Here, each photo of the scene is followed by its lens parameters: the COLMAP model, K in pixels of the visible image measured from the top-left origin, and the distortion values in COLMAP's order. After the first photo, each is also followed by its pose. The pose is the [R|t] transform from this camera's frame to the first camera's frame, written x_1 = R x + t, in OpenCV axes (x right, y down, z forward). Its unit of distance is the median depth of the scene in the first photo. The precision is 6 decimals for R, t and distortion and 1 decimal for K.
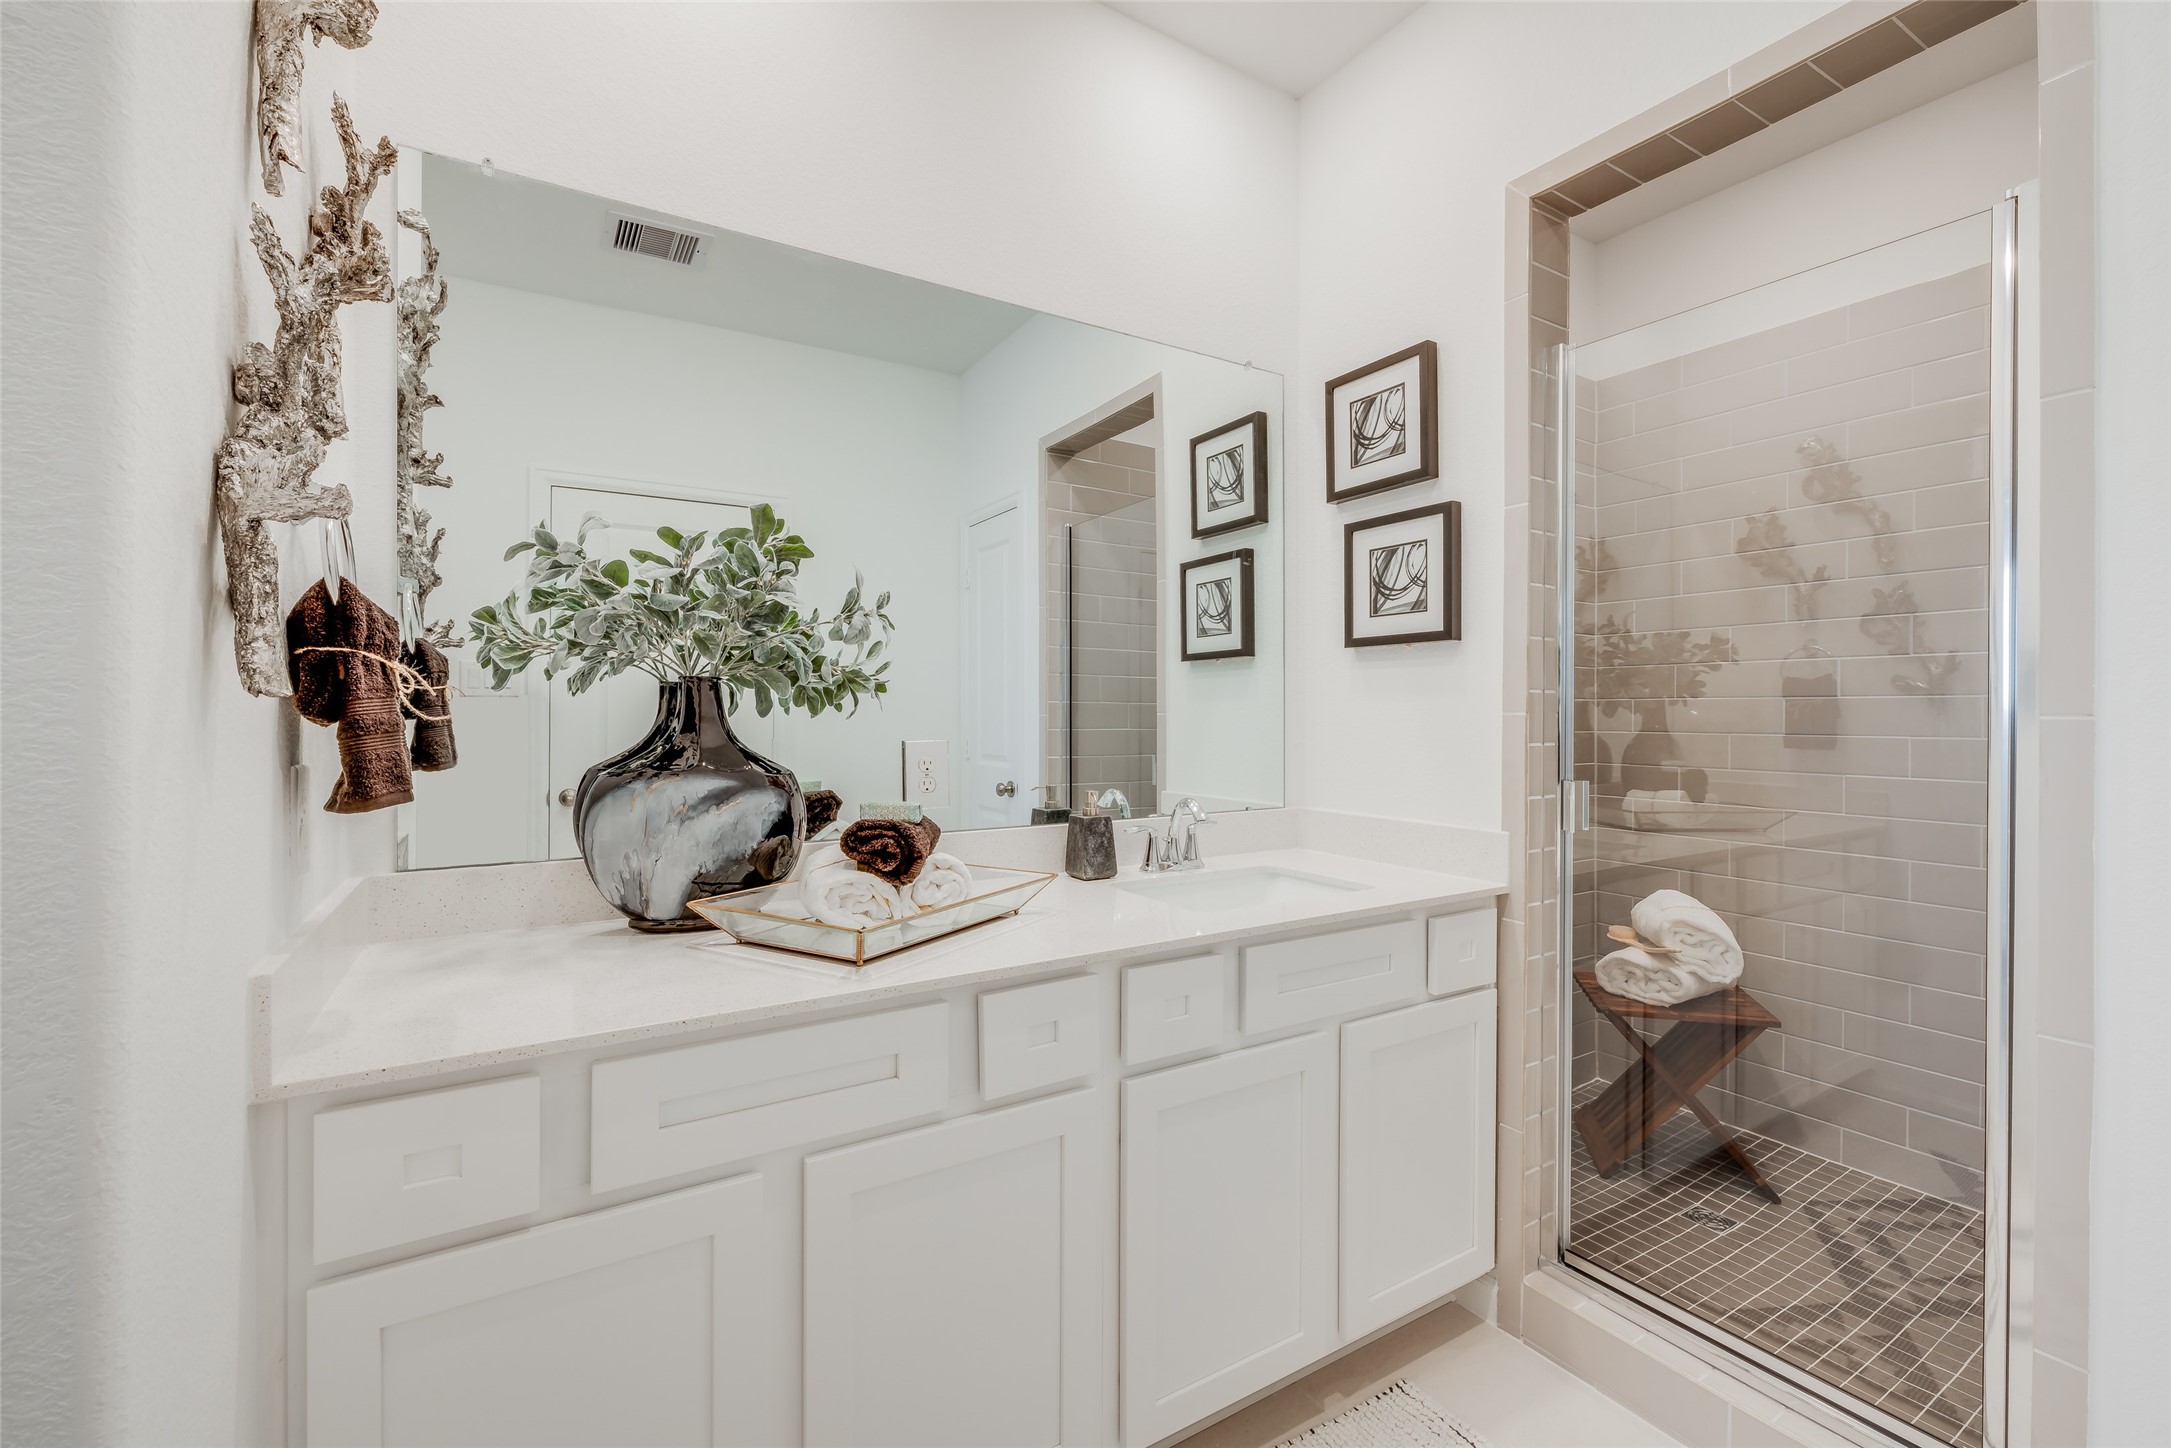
lens RADIAL K [[939.9, 0, 1090.6], [0, 939.9, 715.9], [0, 0, 1]] dist [-0.002050, -0.000083]
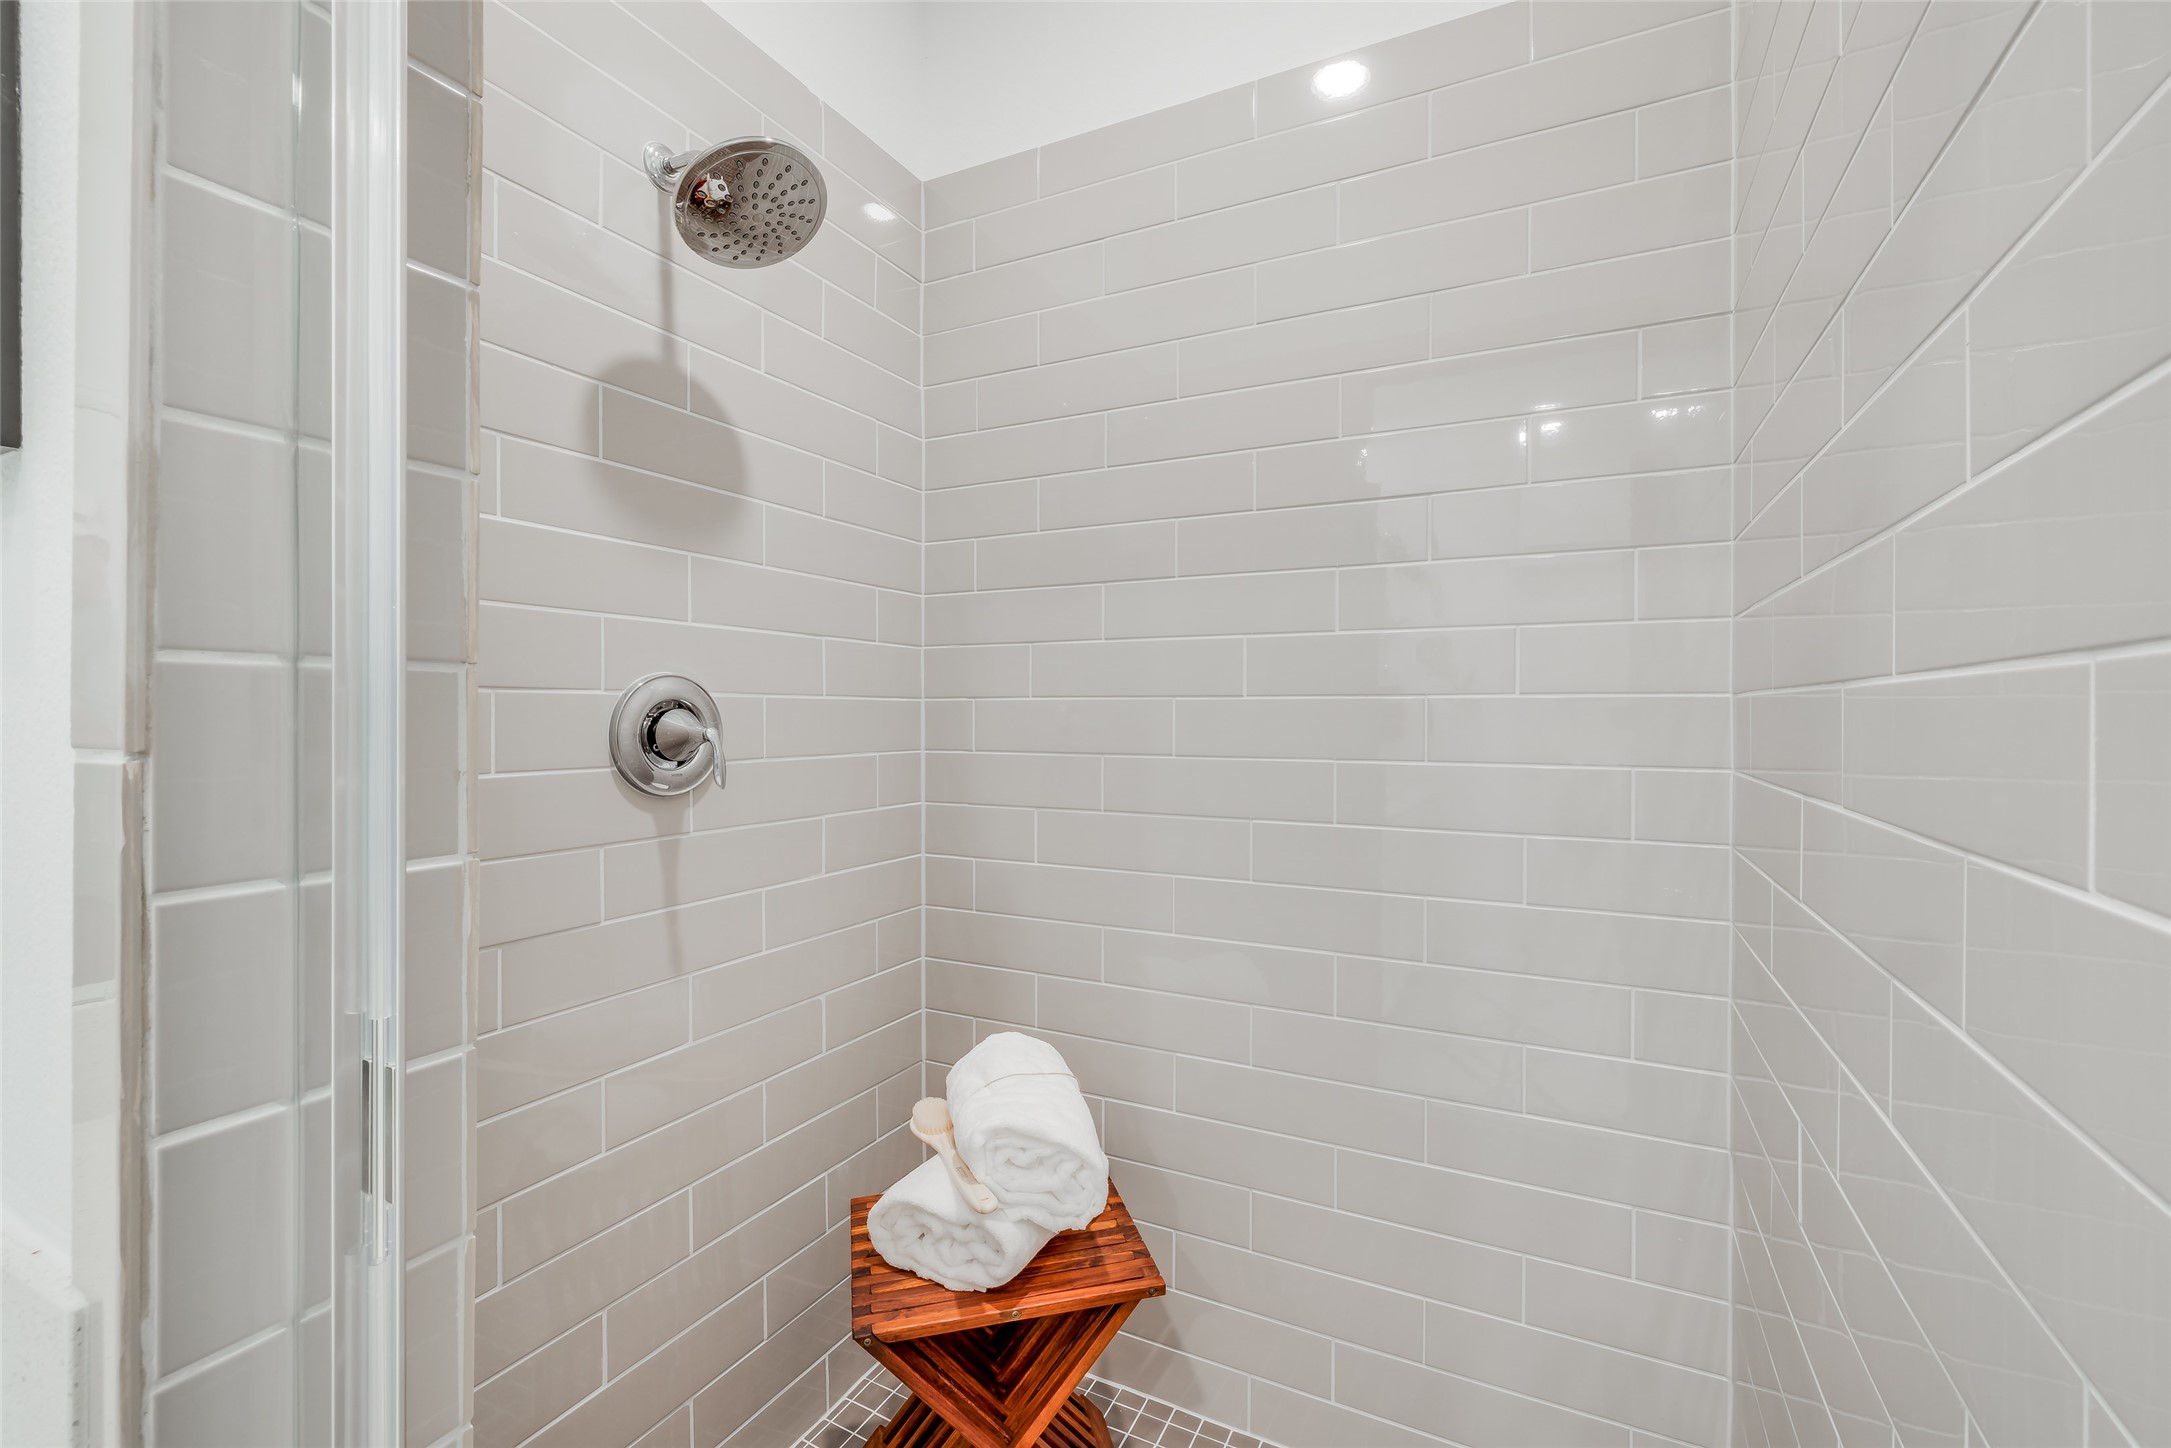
lens RADIAL K [[939.9, 0, 1085.8], [0, 939.9, 722.4], [0, 0, 1]] dist [-0.002050, -0.000083]
pose [[0.854028, 0.003066, 0.520219, 0.386829], [-0.002592, 0.999995, -0.001639, -0.001435], [-0.520221, 0.000051, 0.854032, 0.522419]]
